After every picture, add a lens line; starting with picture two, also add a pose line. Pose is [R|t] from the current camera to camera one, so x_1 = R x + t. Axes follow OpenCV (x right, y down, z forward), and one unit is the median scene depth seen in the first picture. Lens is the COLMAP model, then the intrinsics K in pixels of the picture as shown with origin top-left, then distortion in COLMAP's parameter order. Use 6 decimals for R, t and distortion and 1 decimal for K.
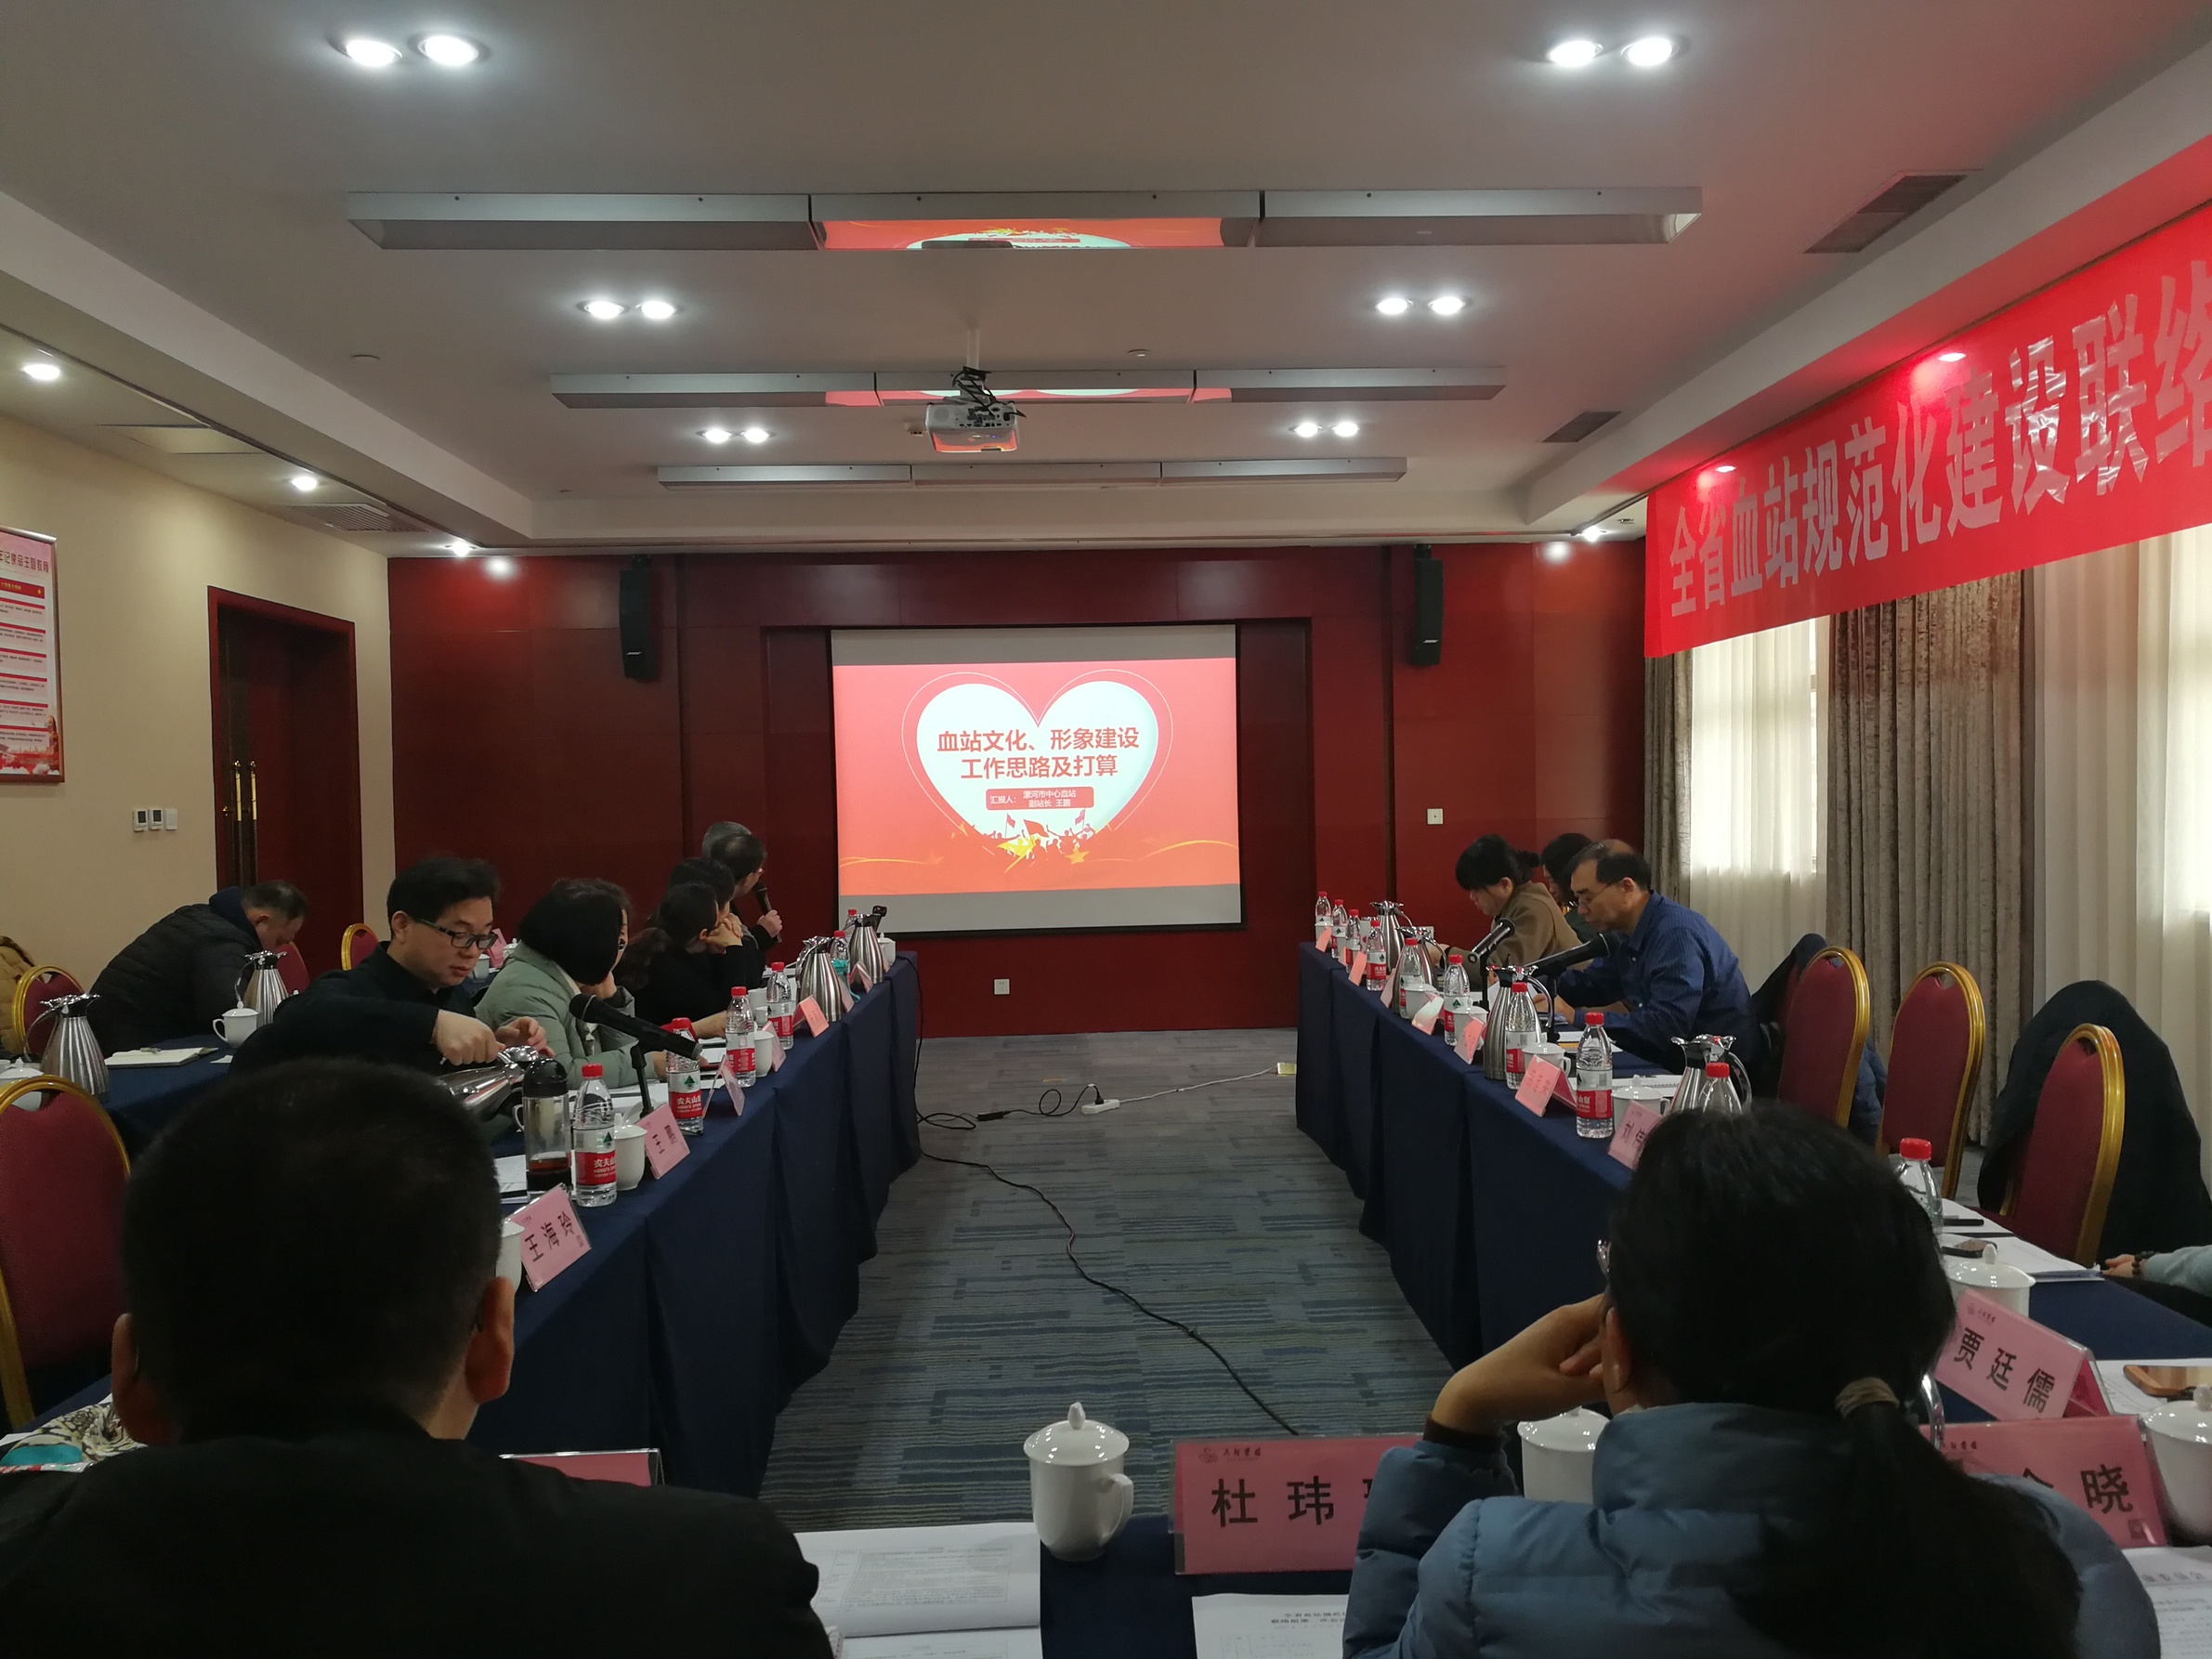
lens RADIAL K [[1742.8, 0, 1121.1], [0, 1742.8, 838.1], [0, 0, 1]] dist [-0.001843, -0.005518]
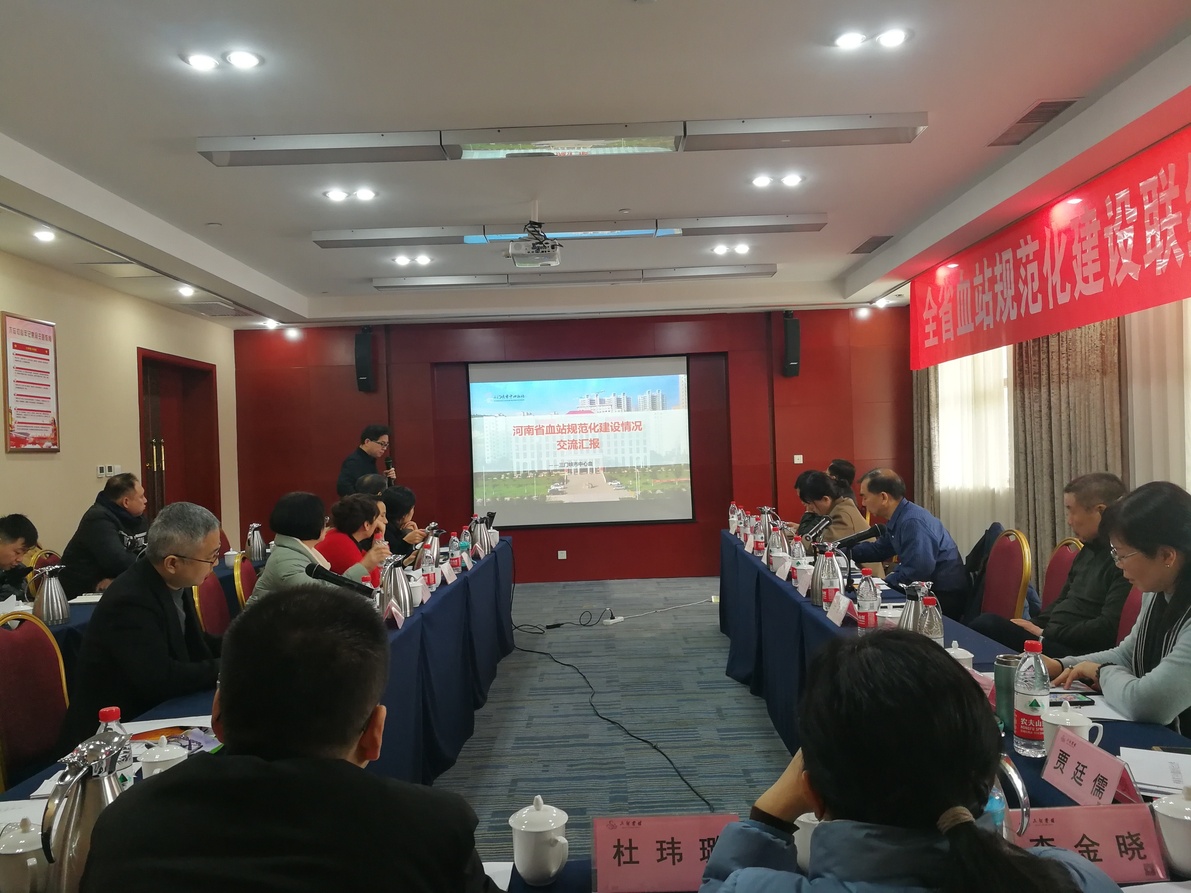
lens RADIAL K [[942.2, 0, 592.8], [0, 942.2, 453.1], [0, 0, 1]] dist [-0.003943, -0.005690]
pose [[0.998836, -0.015015, -0.045842, 0.017556], [0.014031, 0.999666, -0.021709, -0.000816], [0.046152, 0.021040, 0.998713, 0.007529]]
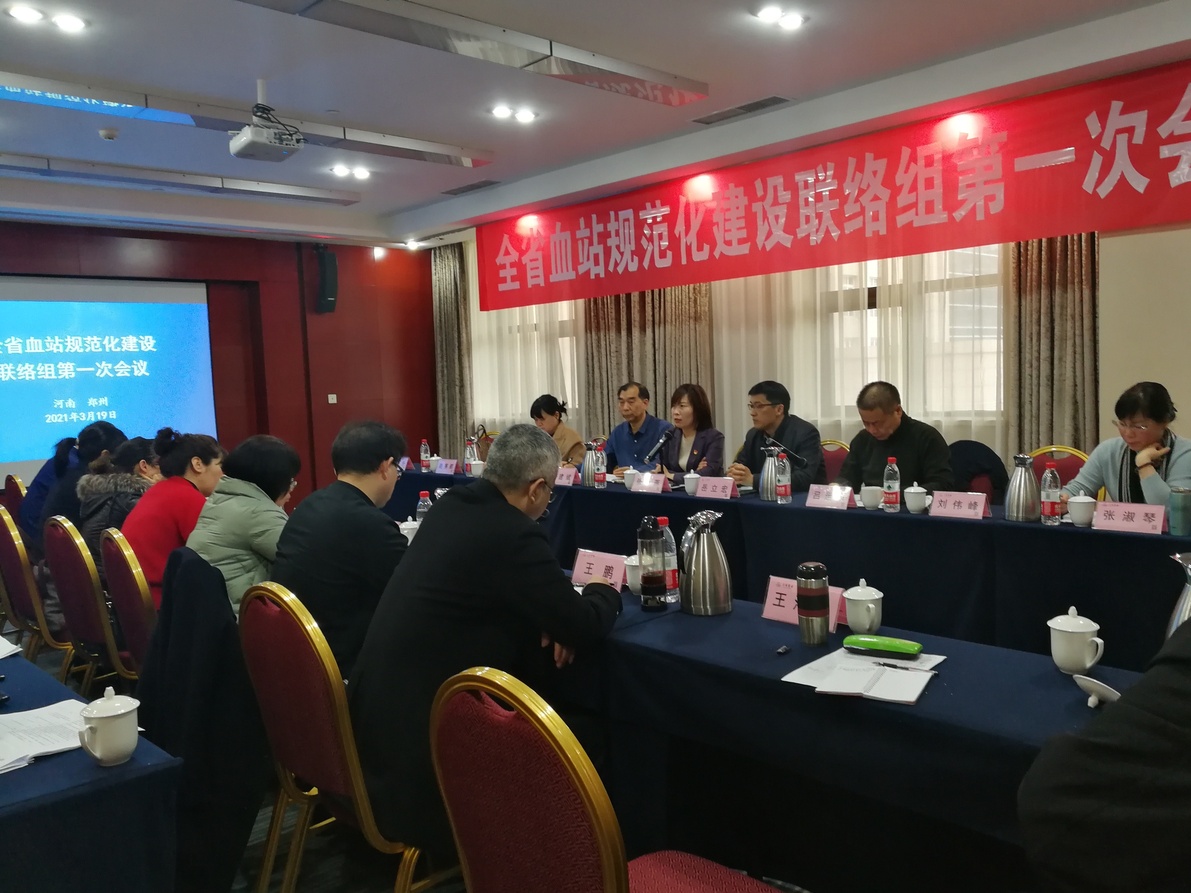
lens RADIAL K [[938.4, 0, 603.6], [0, 938.4, 451.1], [0, 0, 1]] dist [-0.001843, -0.005518]
pose [[0.742244, -0.058937, 0.667533, -0.411313], [0.037859, 0.998222, 0.046038, 0.011335], [-0.669059, -0.008899, 0.743156, 0.181793]]
